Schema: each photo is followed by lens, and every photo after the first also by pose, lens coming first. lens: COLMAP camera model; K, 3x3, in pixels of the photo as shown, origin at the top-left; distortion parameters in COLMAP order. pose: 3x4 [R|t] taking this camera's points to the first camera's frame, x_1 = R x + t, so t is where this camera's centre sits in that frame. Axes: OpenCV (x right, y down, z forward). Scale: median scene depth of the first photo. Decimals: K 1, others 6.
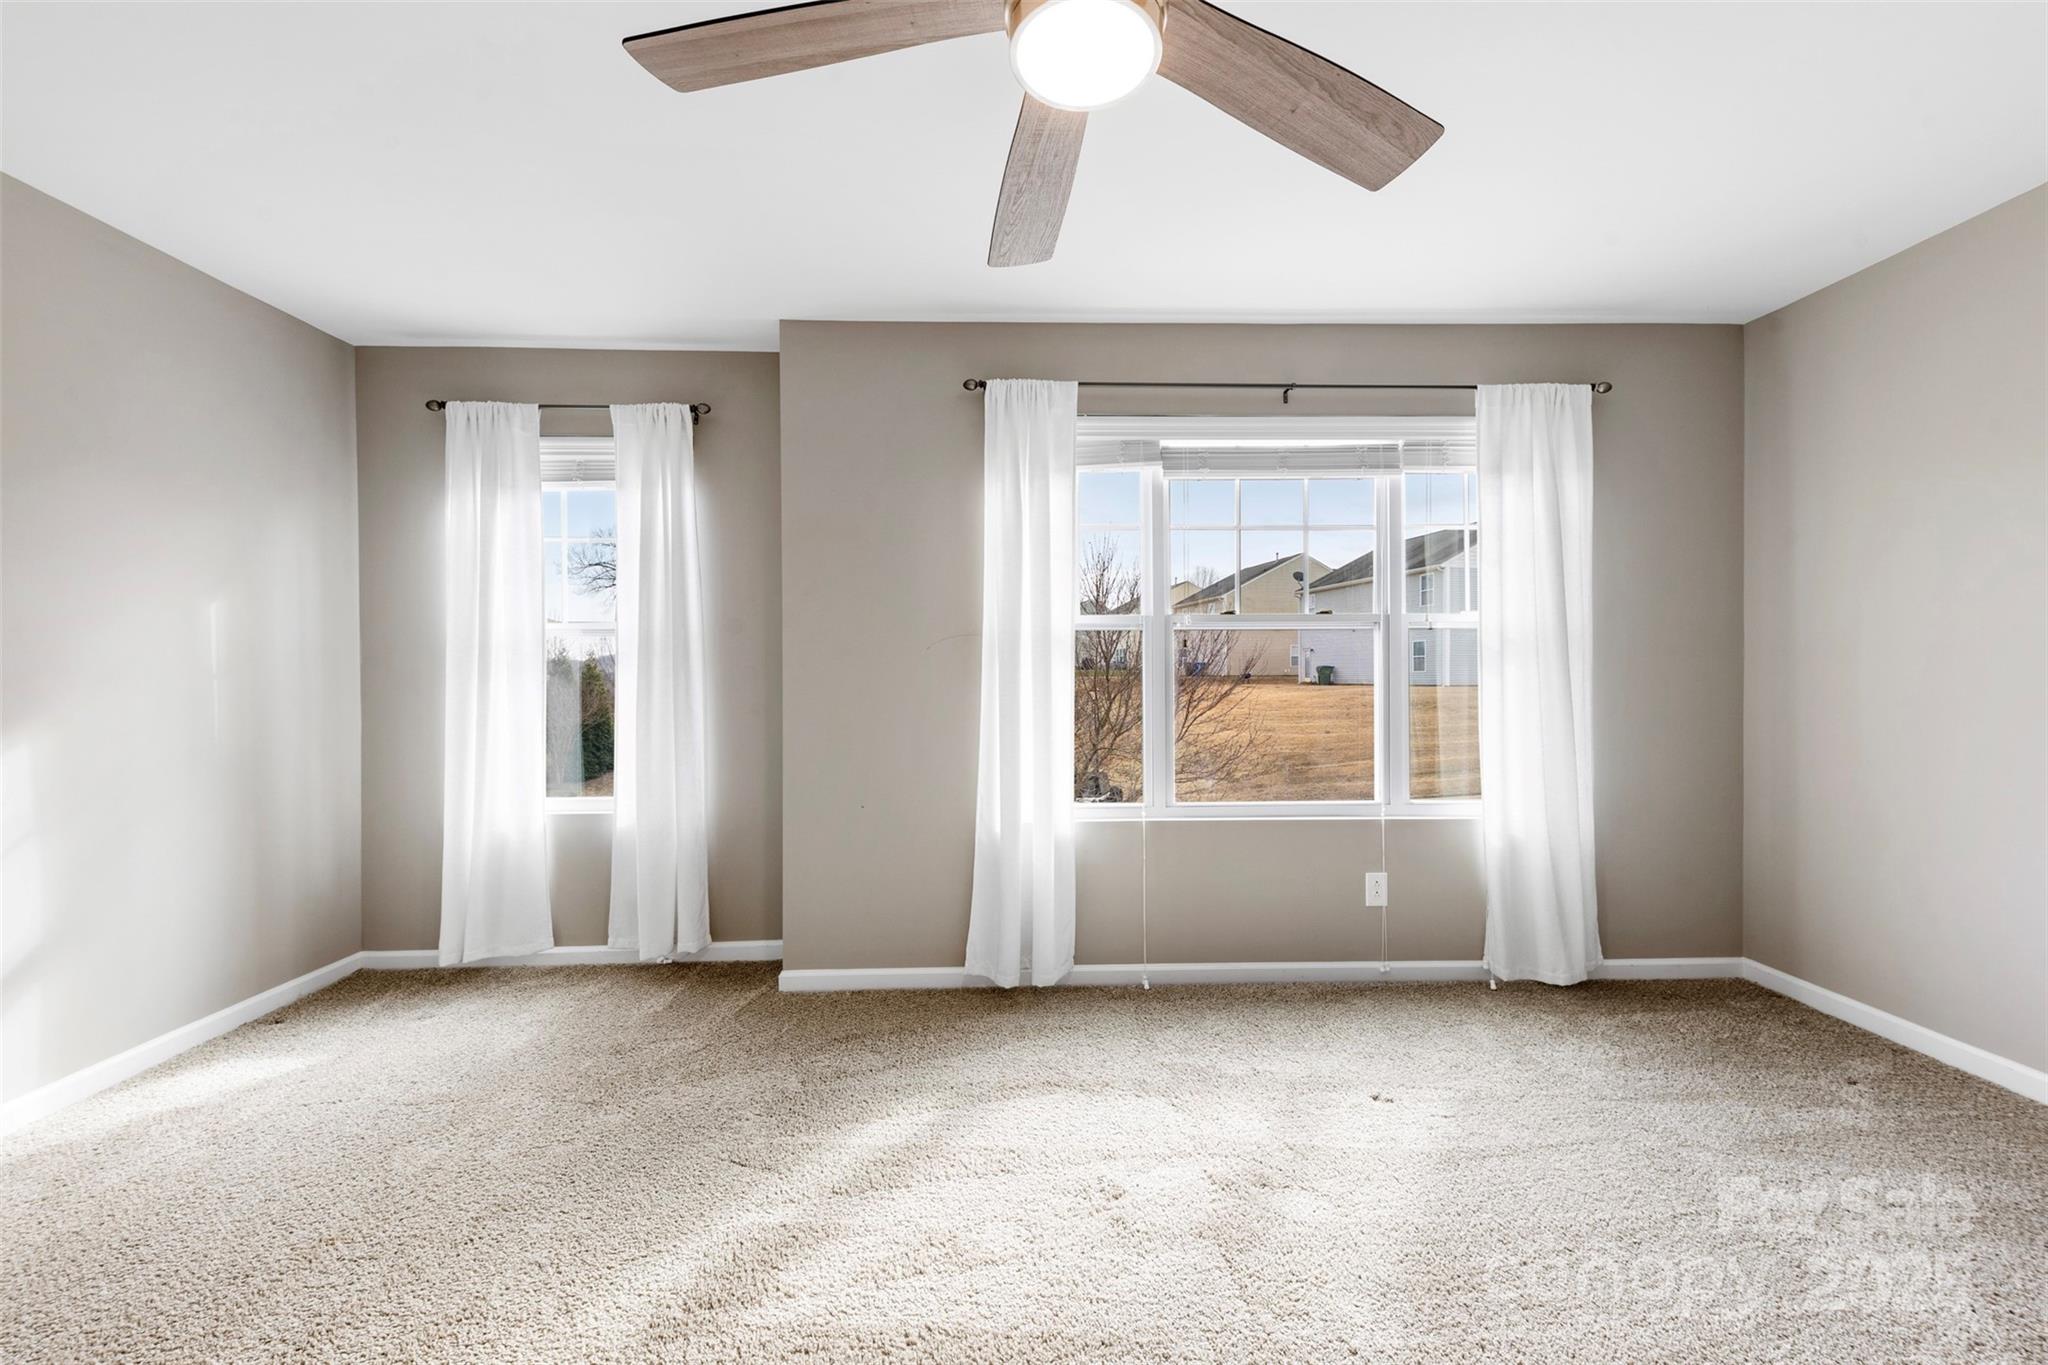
lens RADIAL K [[787.2, 0, 1017.5], [0, 787.2, 676.5], [0, 0, 1]] dist [0.010459, -0.001720]
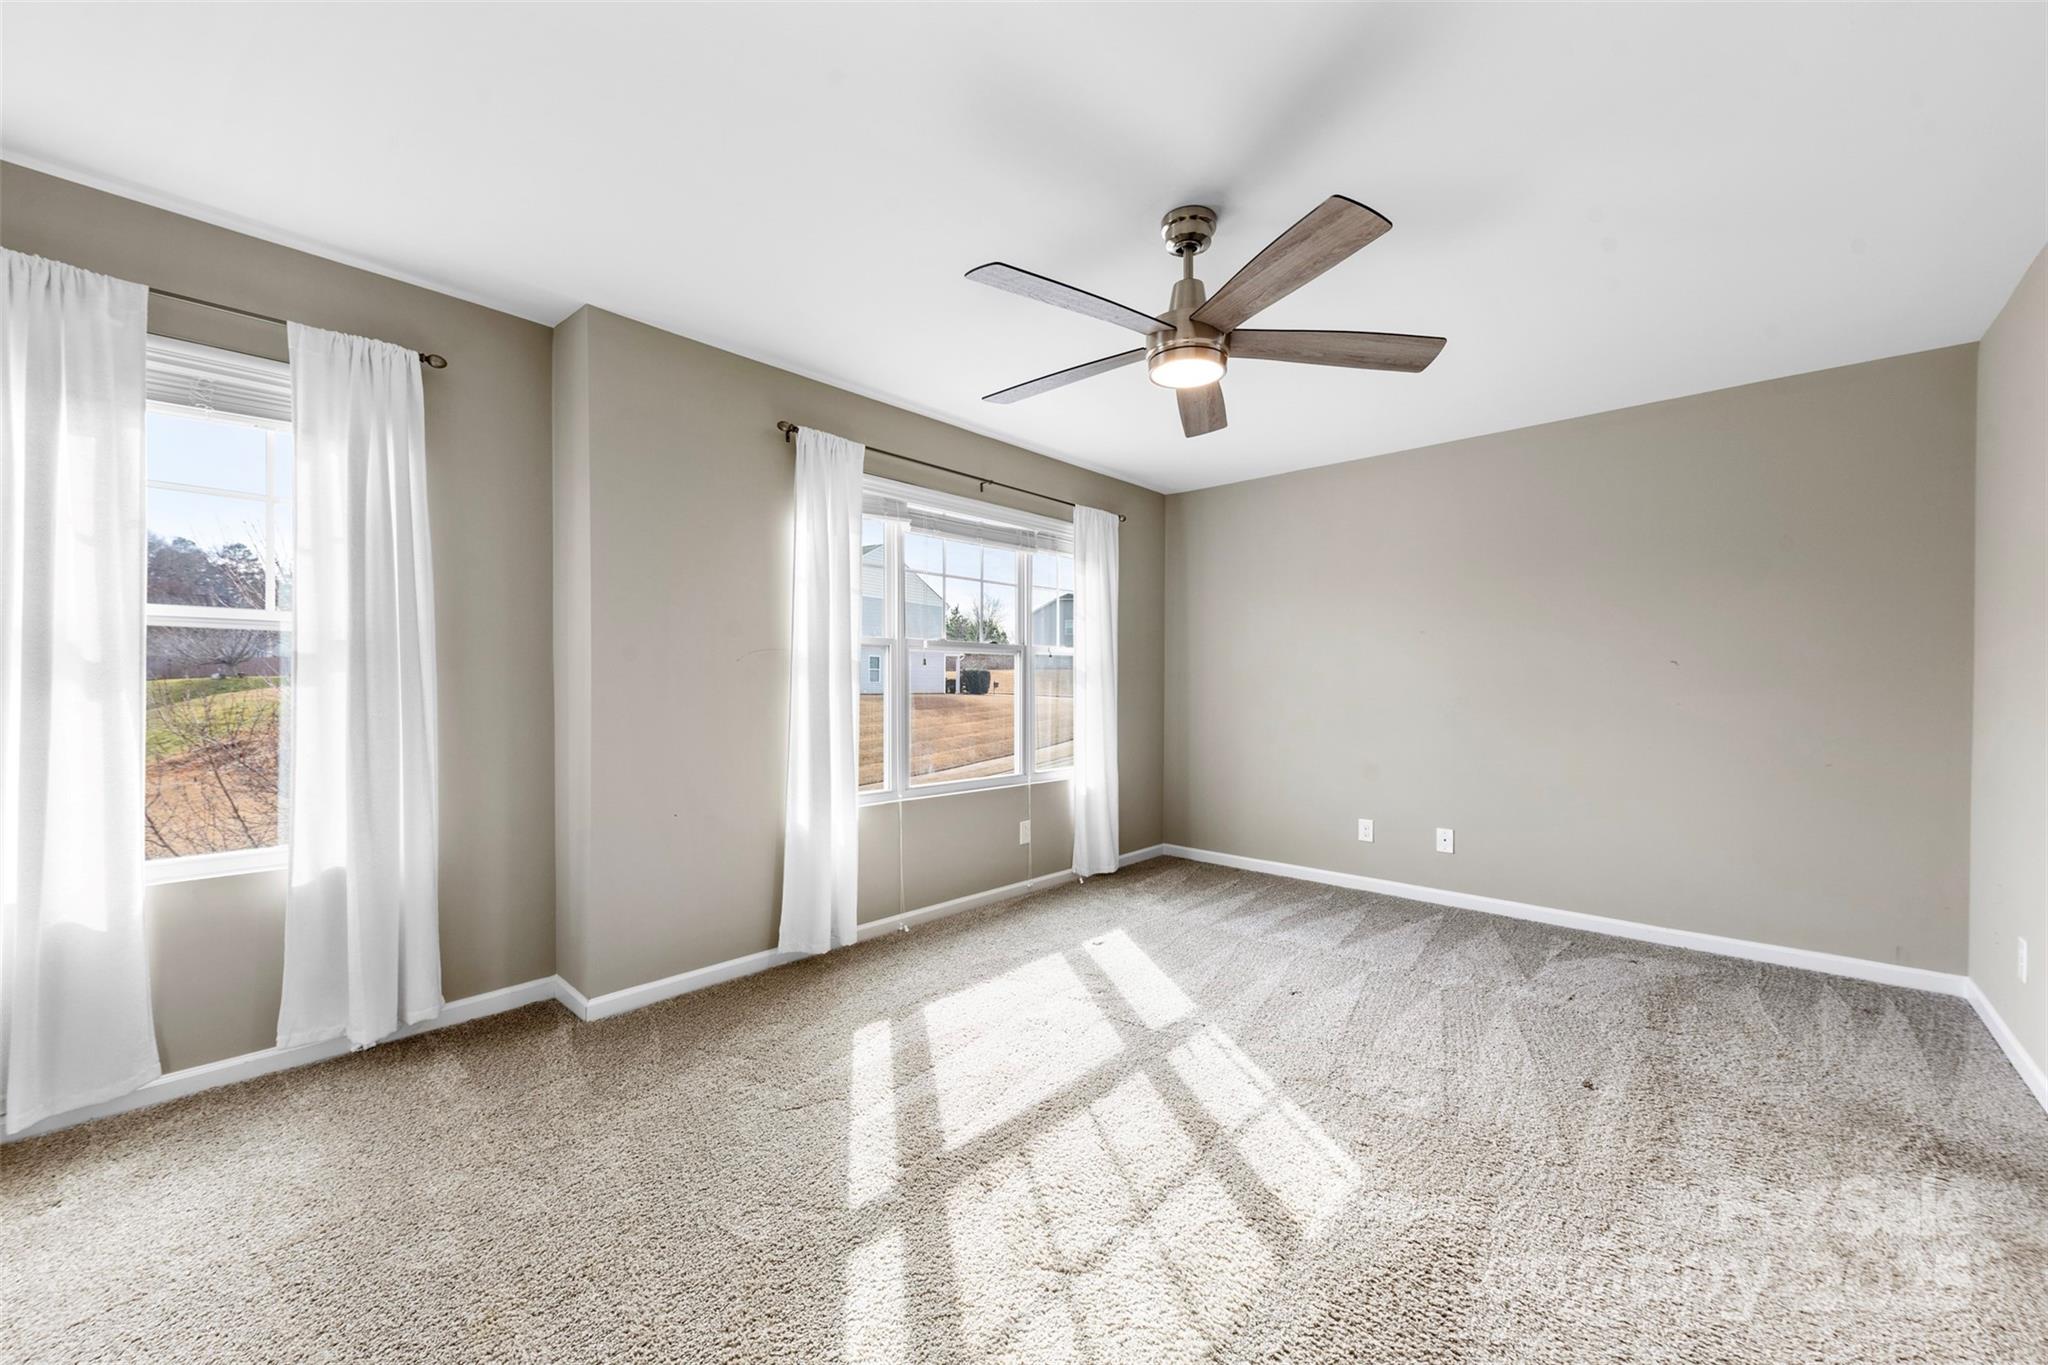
lens RADIAL K [[787.2, 0, 1040.6], [0, 787.2, 688.7], [0, 0, 1]] dist [0.010459, -0.001720]
pose [[0.689210, 0.002503, 0.724558, -0.604640], [-0.006707, 0.999973, 0.002926, -0.003791], [-0.724531, -0.006876, 0.689208, -0.036145]]
